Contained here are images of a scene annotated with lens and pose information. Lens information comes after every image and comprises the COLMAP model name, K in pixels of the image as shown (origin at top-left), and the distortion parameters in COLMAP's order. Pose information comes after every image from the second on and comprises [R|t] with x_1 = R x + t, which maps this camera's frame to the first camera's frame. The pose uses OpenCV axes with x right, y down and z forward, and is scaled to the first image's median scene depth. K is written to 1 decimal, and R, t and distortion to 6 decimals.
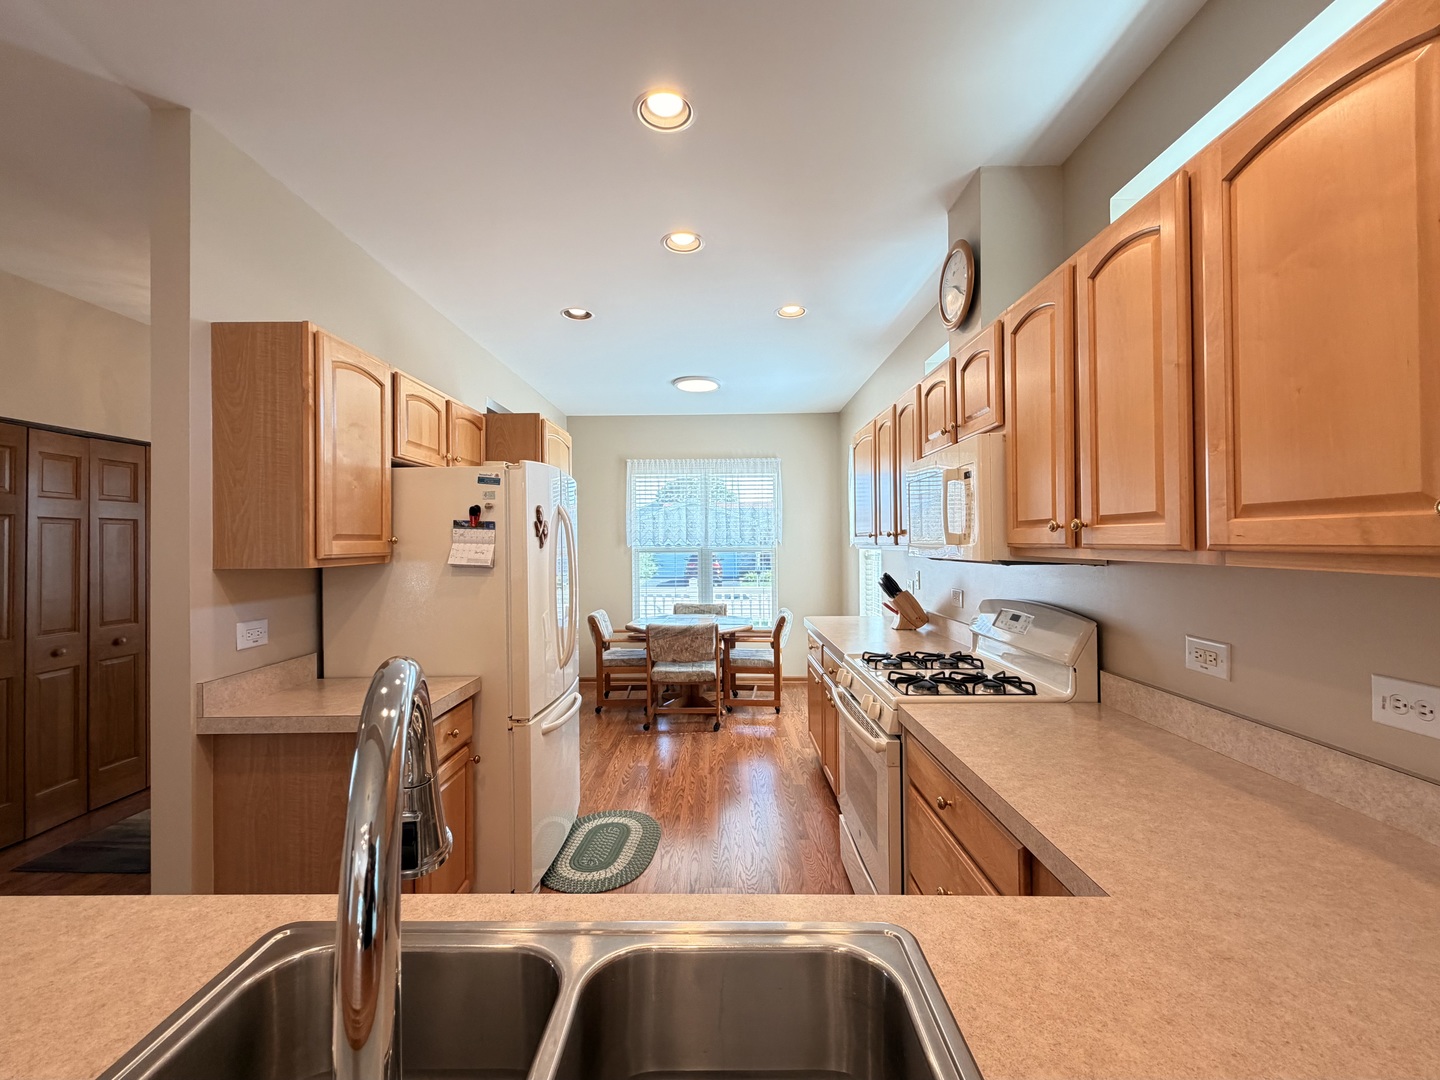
lens RADIAL K [[590.4, 0, 720.0], [0, 590.4, 540.0], [0, 0, 1]] dist [0.001102, -0.000065]
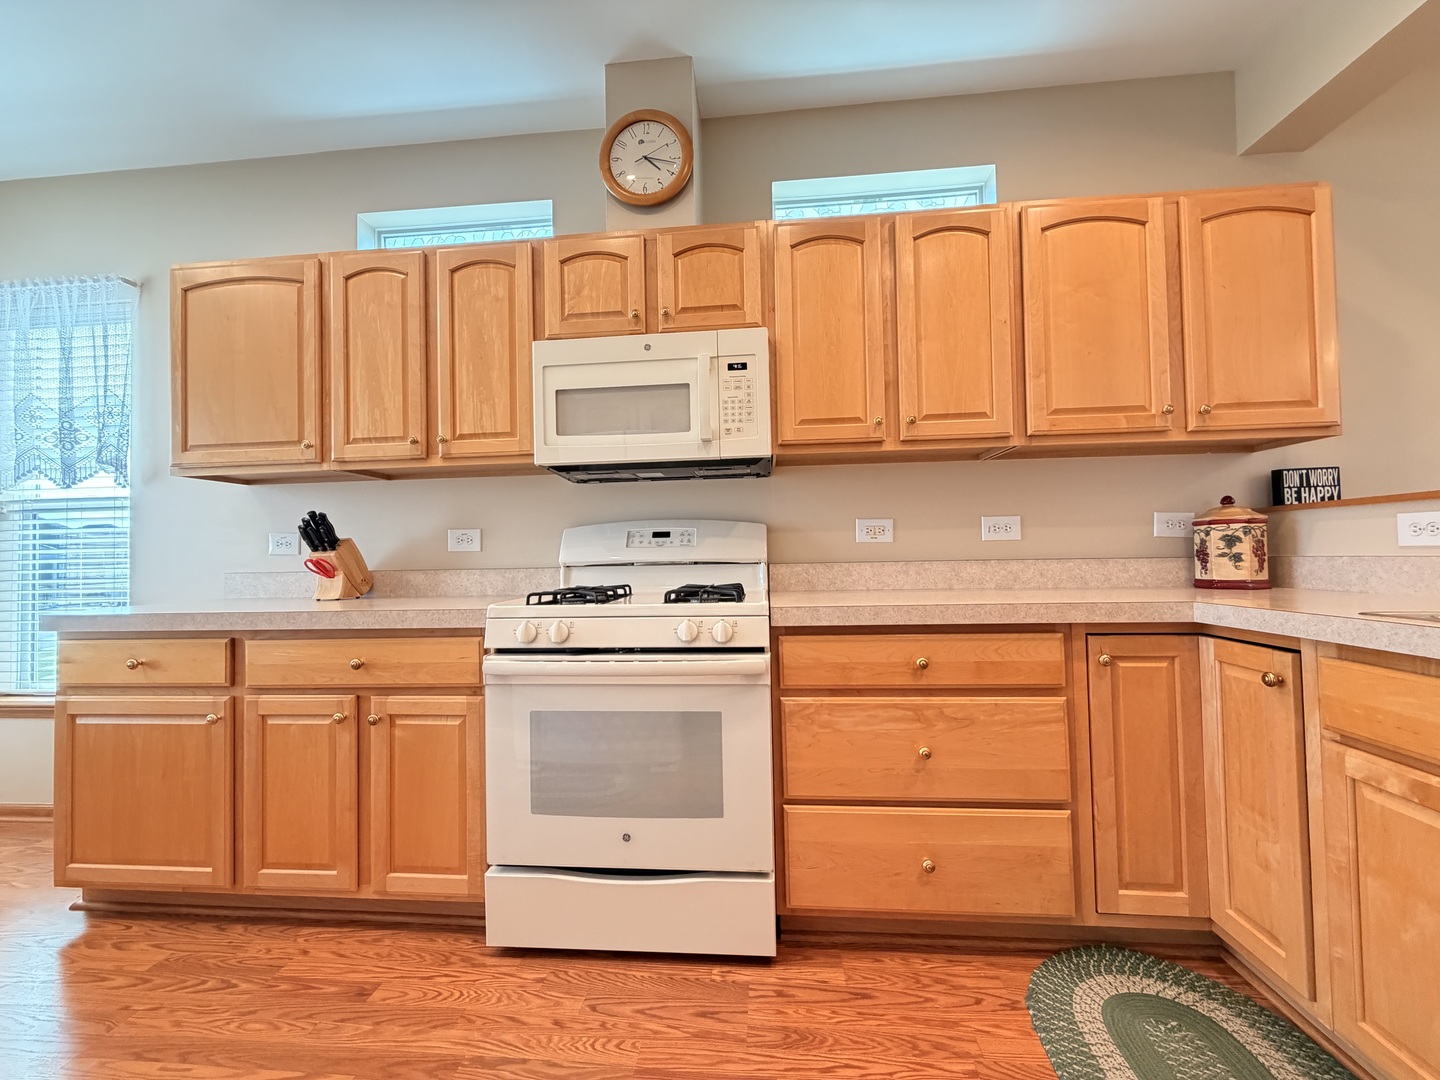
lens RADIAL K [[566.5, 0, 720.0], [0, 566.5, 540.0], [0, 0, 1]] dist [0.010169, -0.000014]
pose [[0.083414, 0.040312, 0.995699, -0.613996], [0.011213, 0.999080, -0.041388, 0.265790], [-0.996452, 0.014617, 0.082885, 1.225047]]
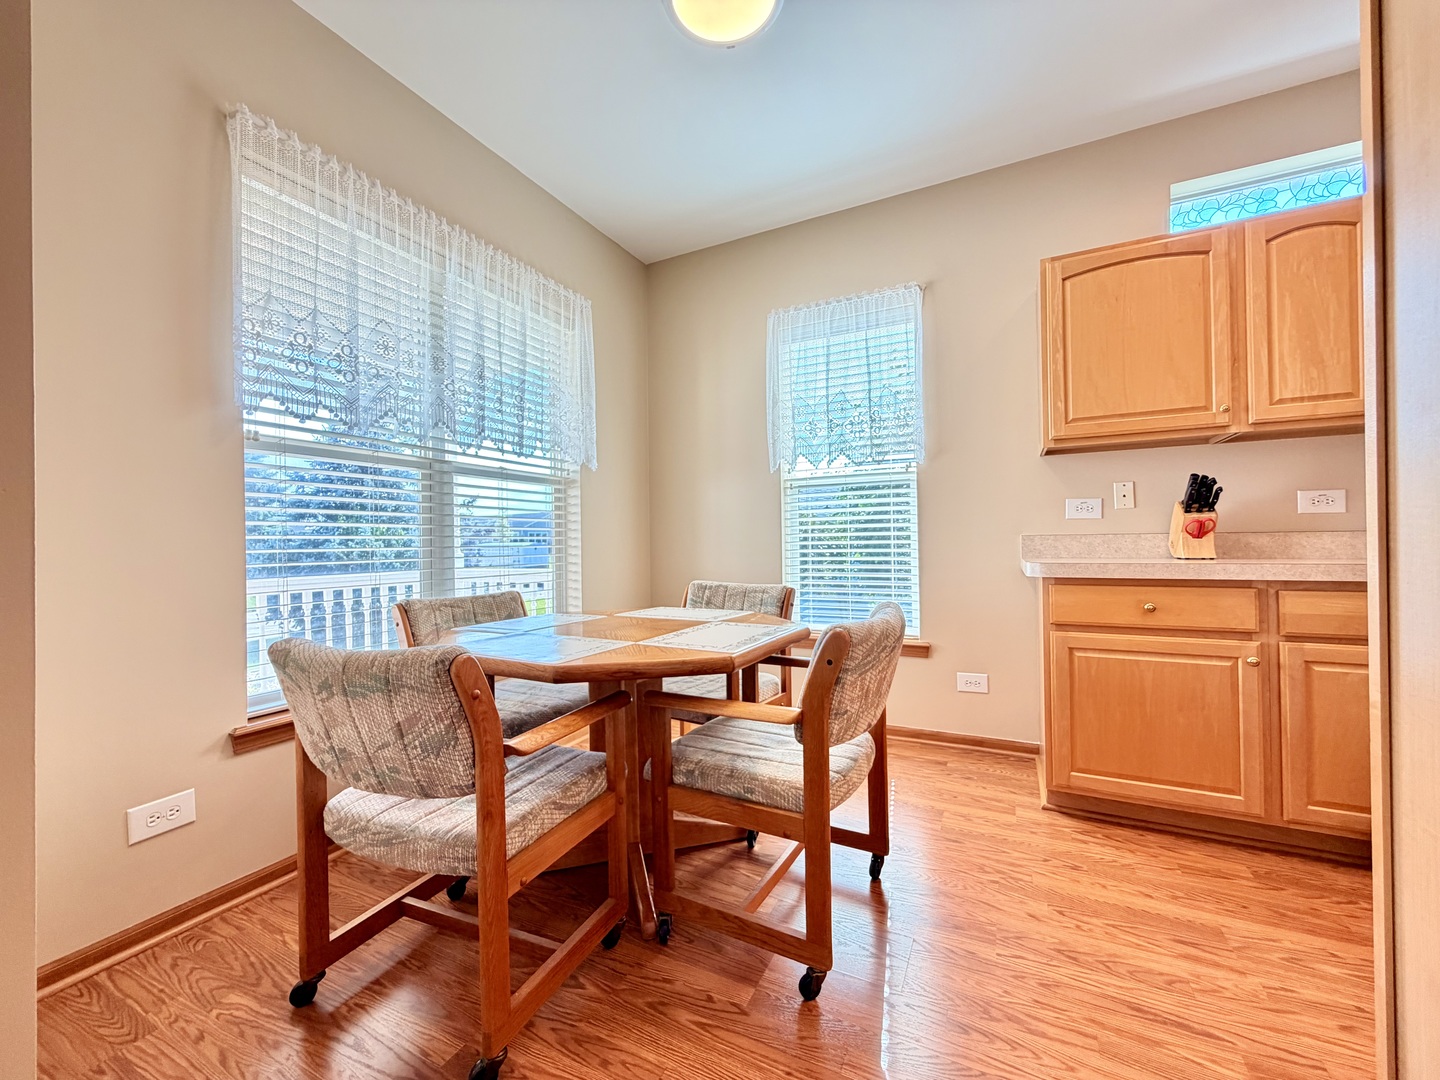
lens RADIAL K [[590.4, 0, 720.0], [0, 590.4, 540.0], [0, 0, 1]] dist [0.001102, -0.000065]
pose [[0.457976, 0.005434, 0.888948, -1.189401], [0.003897, 0.999959, -0.008120, 0.300646], [-0.888956, 0.007183, 0.457936, 2.664386]]
